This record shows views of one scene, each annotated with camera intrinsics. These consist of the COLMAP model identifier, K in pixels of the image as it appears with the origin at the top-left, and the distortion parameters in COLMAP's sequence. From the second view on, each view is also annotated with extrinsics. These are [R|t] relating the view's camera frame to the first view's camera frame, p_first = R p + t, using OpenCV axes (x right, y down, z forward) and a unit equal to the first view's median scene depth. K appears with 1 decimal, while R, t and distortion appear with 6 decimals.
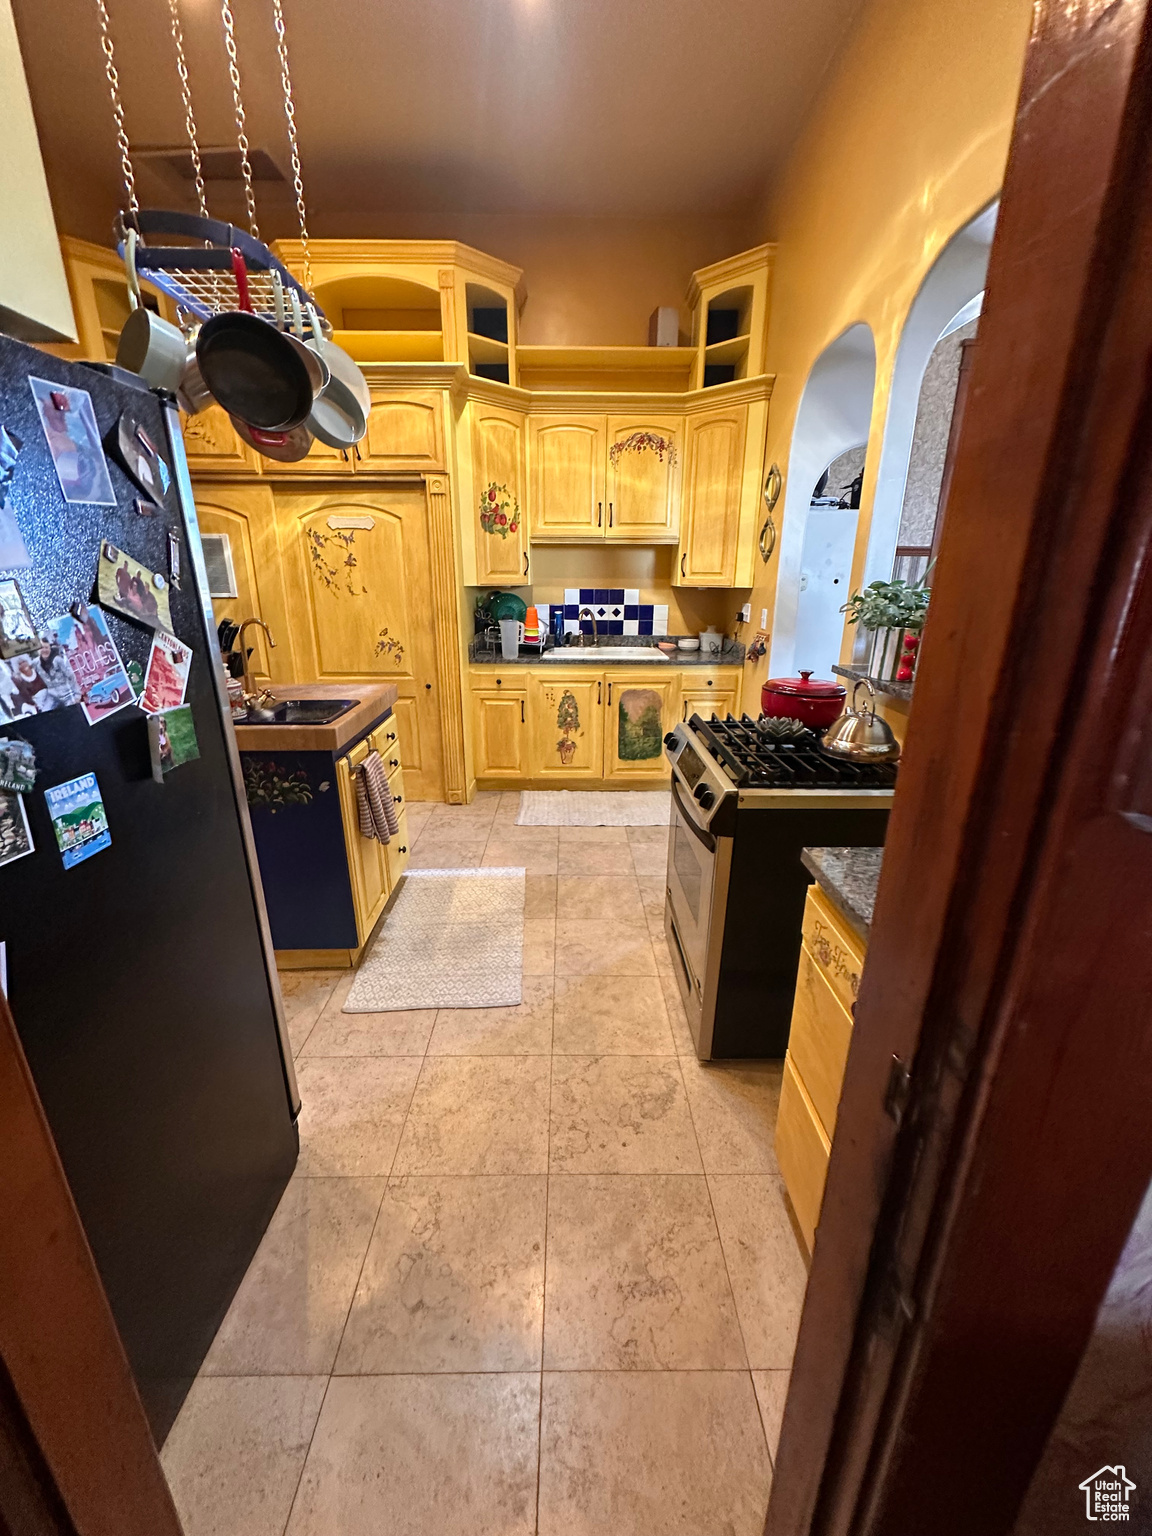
lens RADIAL K [[612.2, 0, 579.4], [0, 612.2, 768.3], [0, 0, 1]] dist [-0.000256, 0.000446]
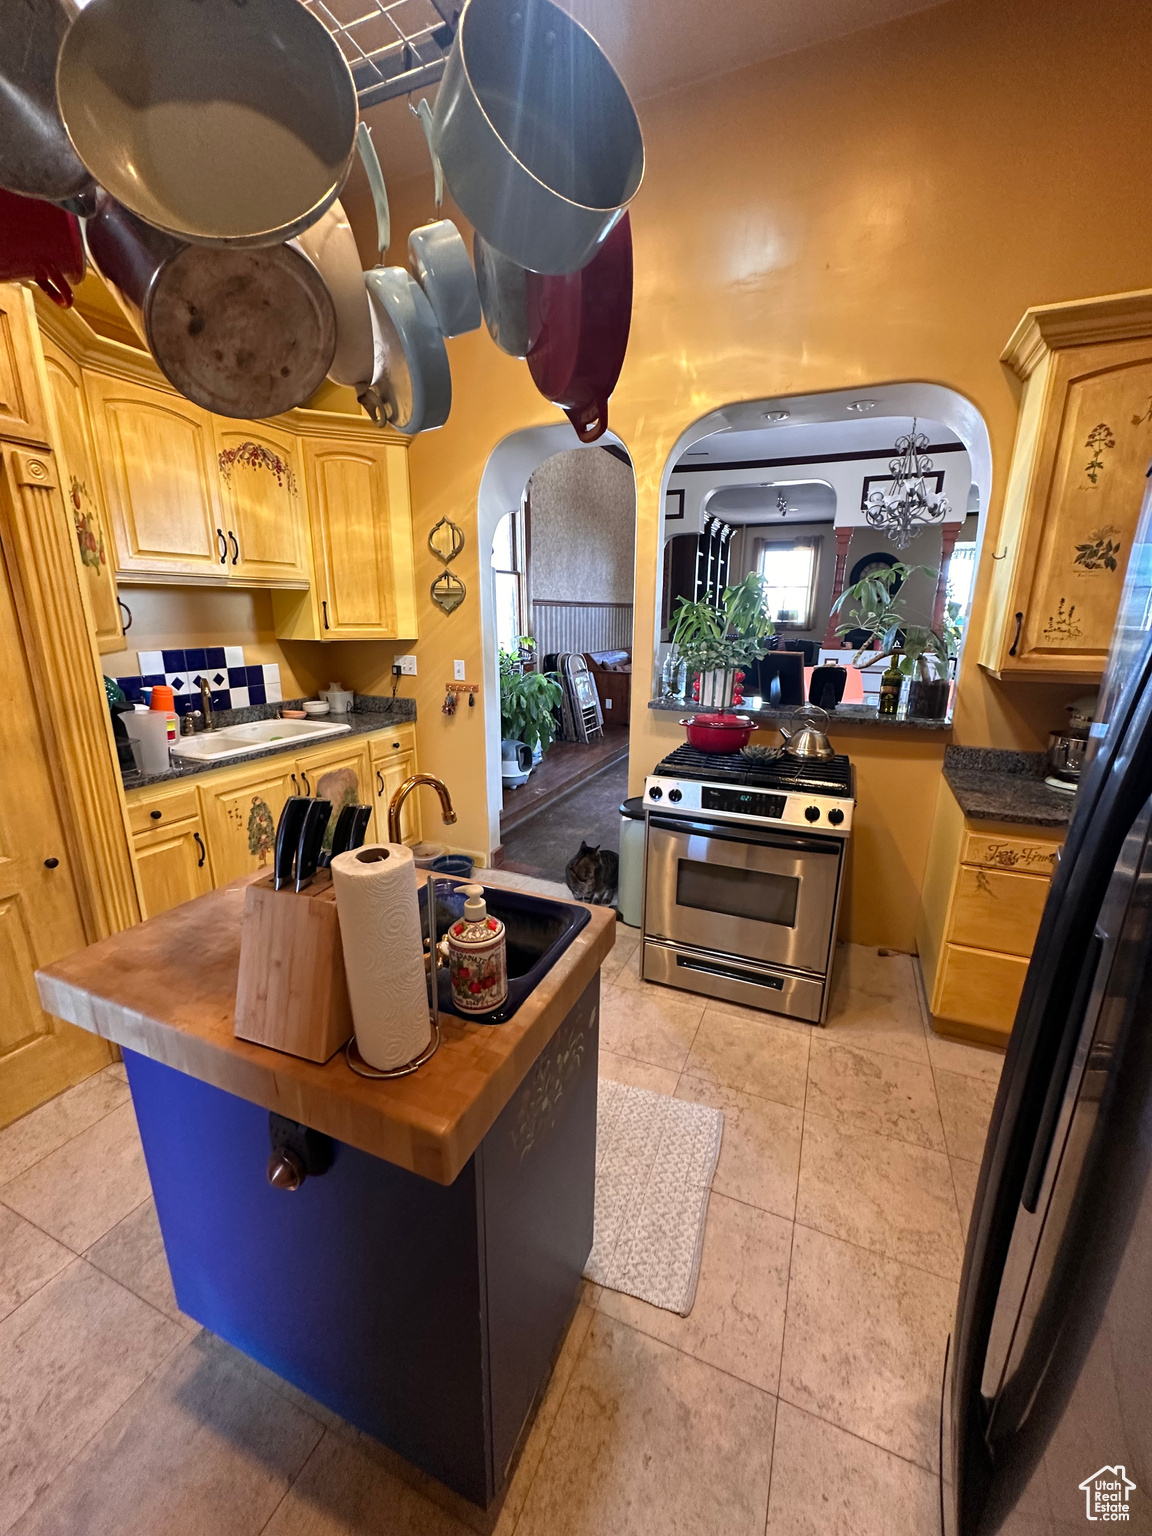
lens RADIAL K [[612.8, 0, 574.9], [0, 612.8, 768.4], [0, 0, 1]] dist [0.000499, 0.000161]
pose [[0.413454, -0.231993, 0.880475, -0.489069], [0.272072, 0.954295, 0.123683, -0.152541], [-0.868926, 0.188416, 0.457676, 0.385472]]
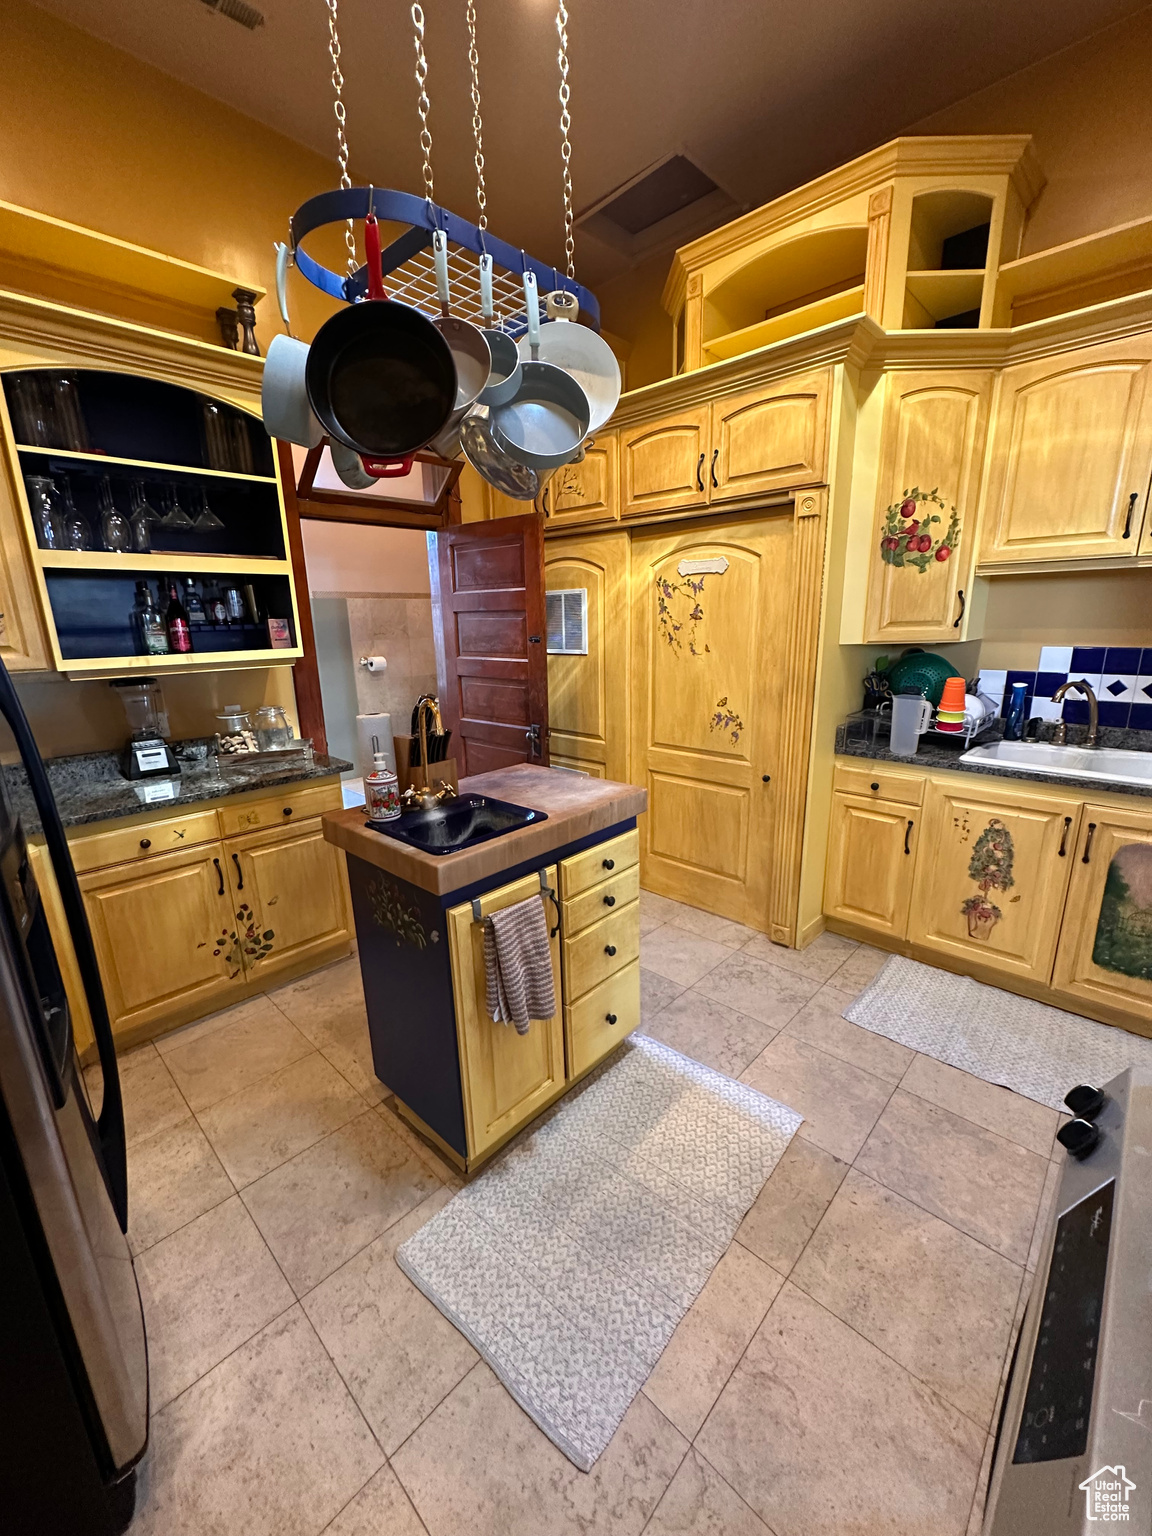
lens RADIAL K [[612.2, 0, 579.4], [0, 612.2, 768.3], [0, 0, 1]] dist [-0.000256, 0.000446]
pose [[0.714277, 0.149222, -0.683770, 0.091837], [-0.189728, 0.981705, 0.016049, -0.114479], [0.673656, 0.118267, 0.729521, 0.311886]]
